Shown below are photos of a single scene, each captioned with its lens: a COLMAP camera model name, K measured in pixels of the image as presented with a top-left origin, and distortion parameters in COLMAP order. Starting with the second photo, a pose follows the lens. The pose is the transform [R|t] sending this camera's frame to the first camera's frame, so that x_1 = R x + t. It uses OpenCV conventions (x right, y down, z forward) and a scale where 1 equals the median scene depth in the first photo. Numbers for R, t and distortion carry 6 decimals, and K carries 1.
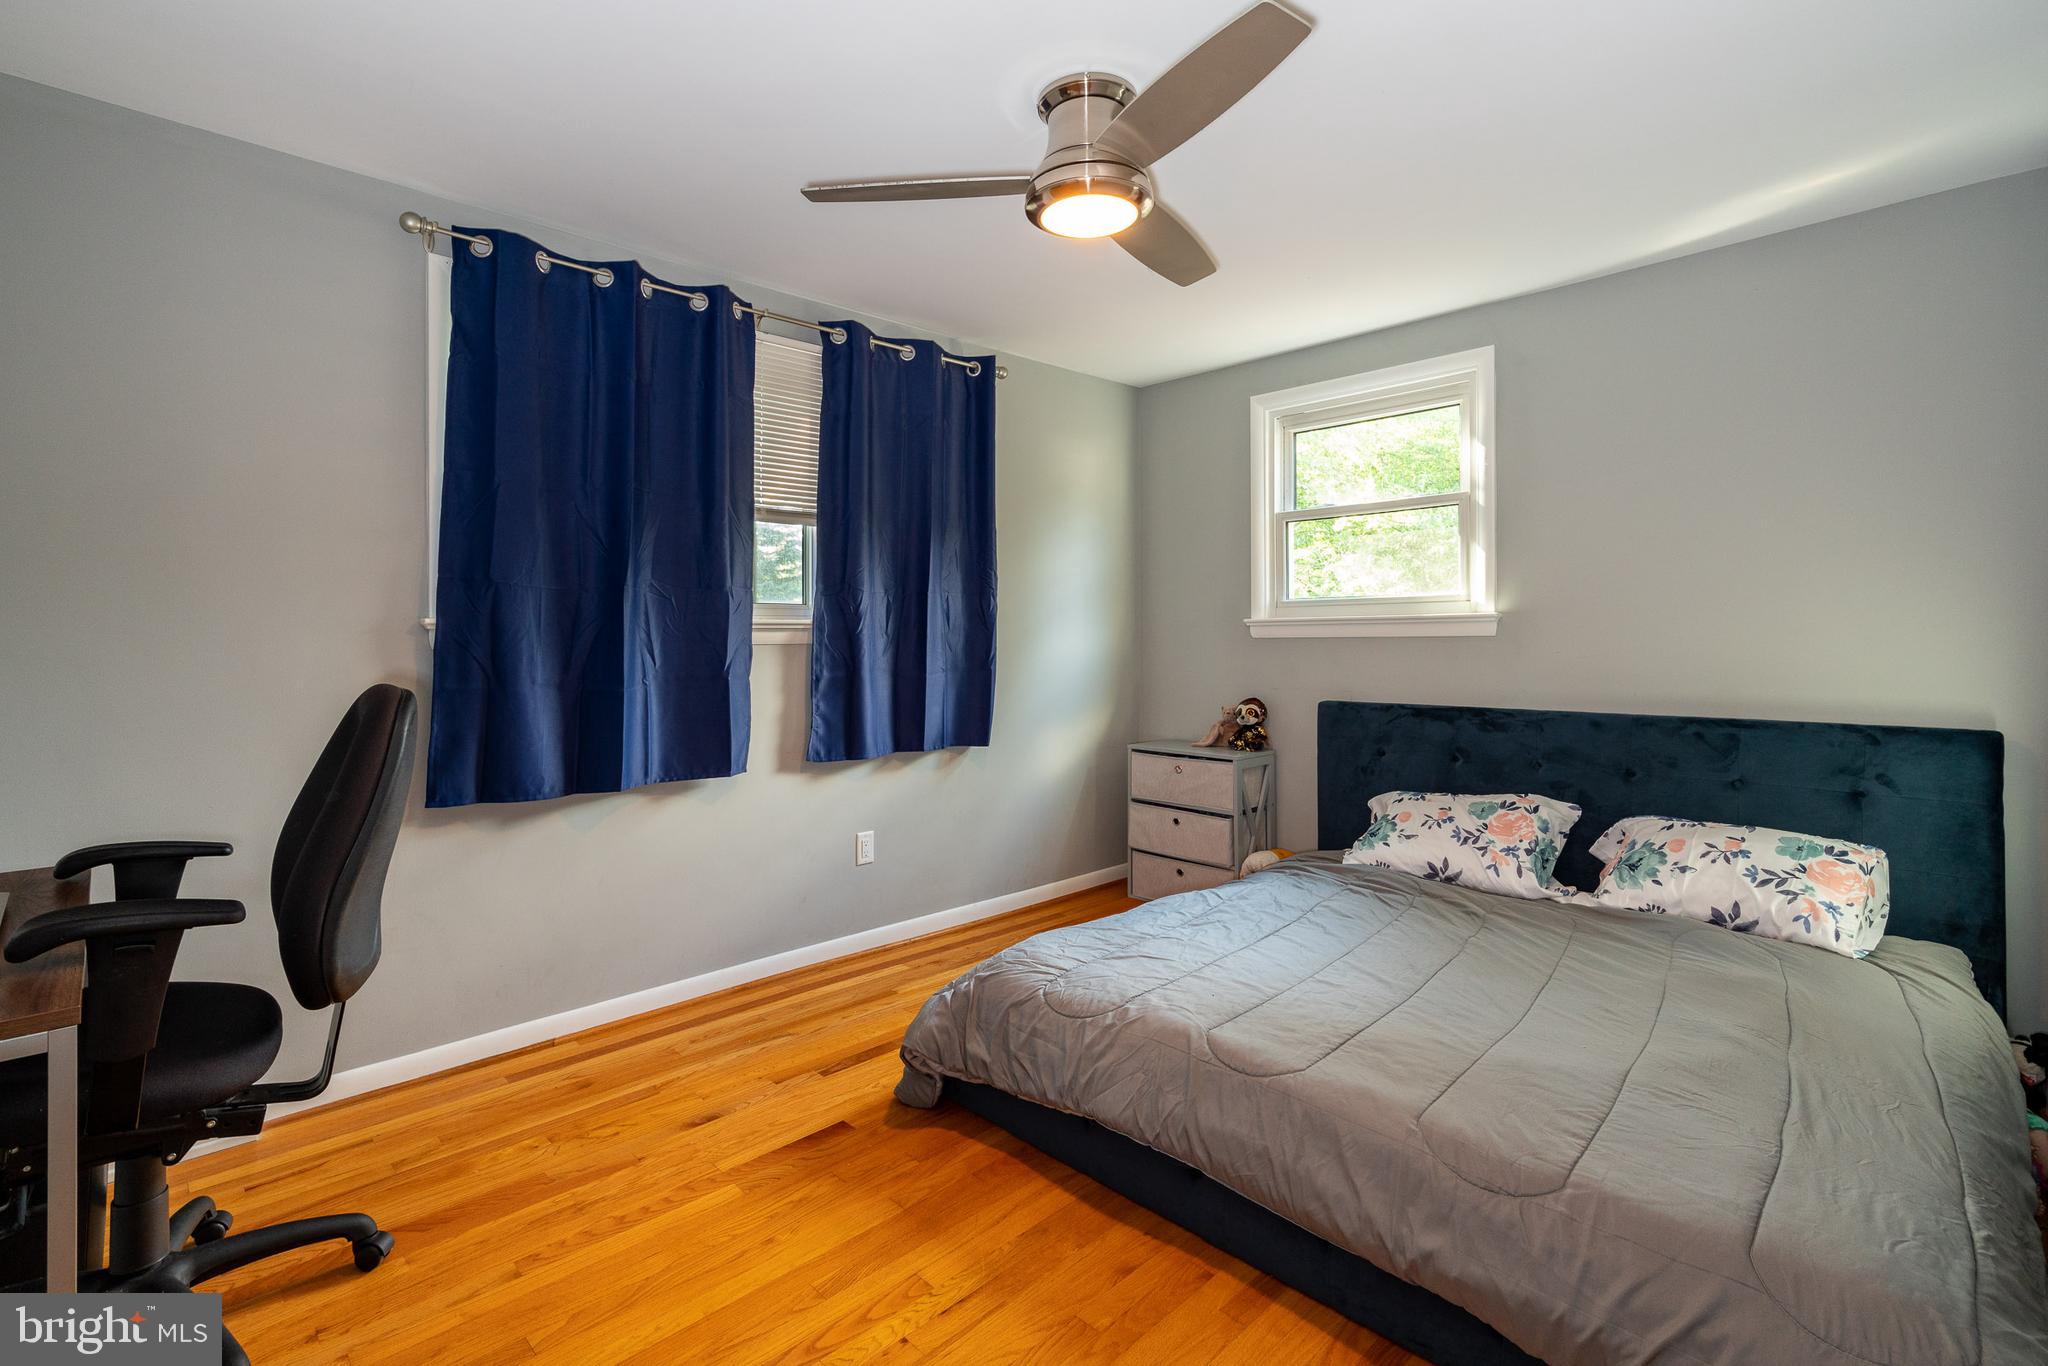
lens RADIAL K [[940.7, 0, 1017.0], [0, 940.7, 628.0], [0, 0, 1]] dist [-0.010236, 0.000546]
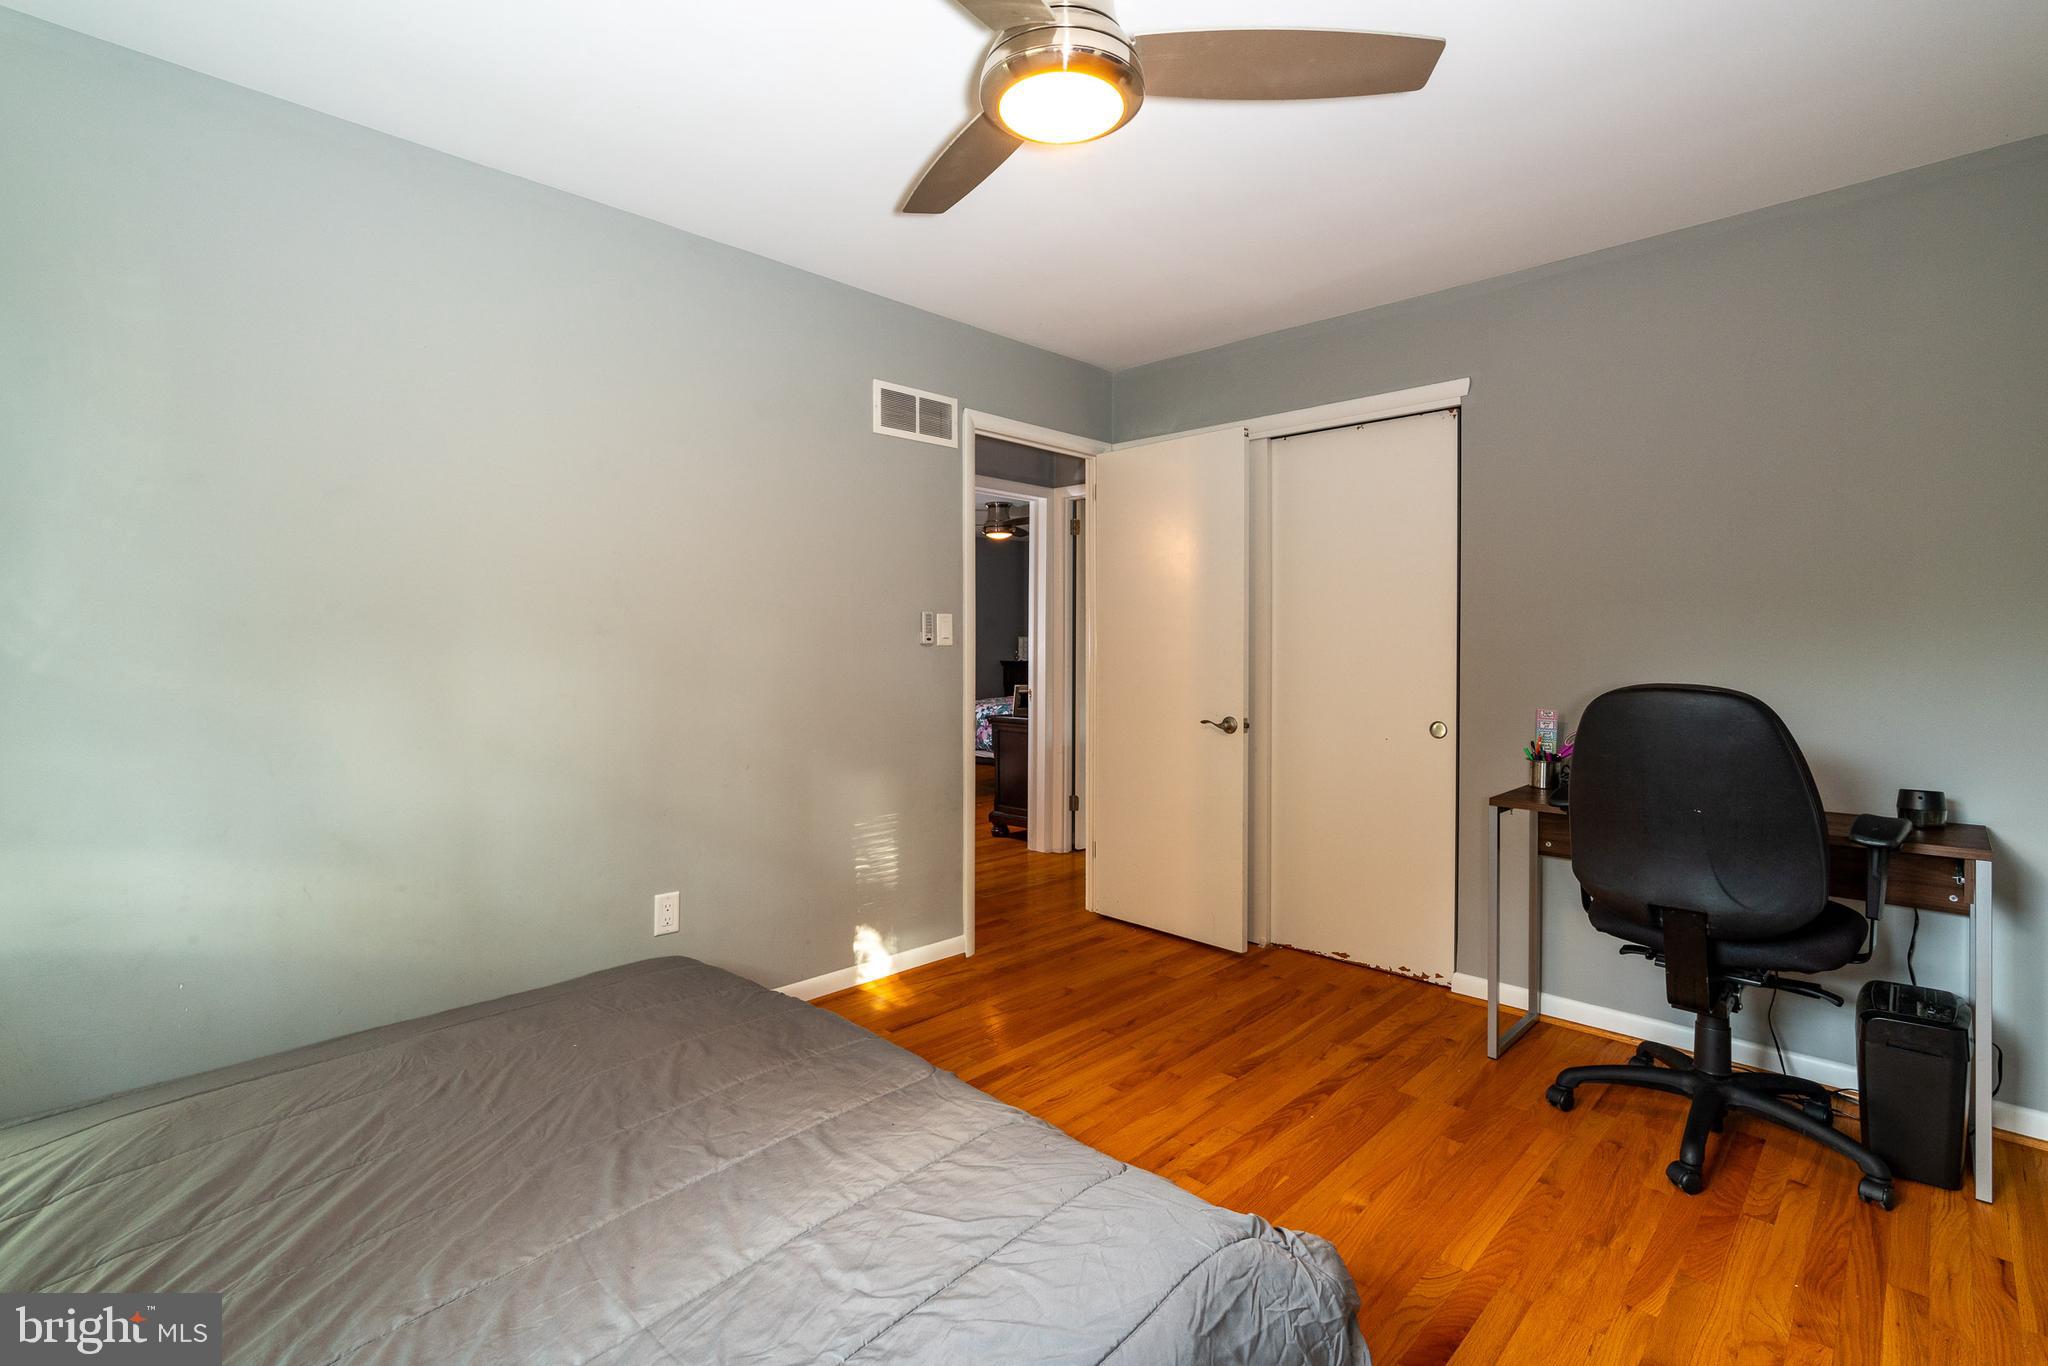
lens RADIAL K [[940.7, 0, 1017.0], [0, 940.7, 628.0], [0, 0, 1]] dist [-0.010236, 0.000546]
pose [[-0.999624, -0.003423, -0.027189, 0.141628], [-0.002880, 0.999796, -0.019984, 0.013310], [0.027252, -0.019899, -0.999431, 1.834777]]
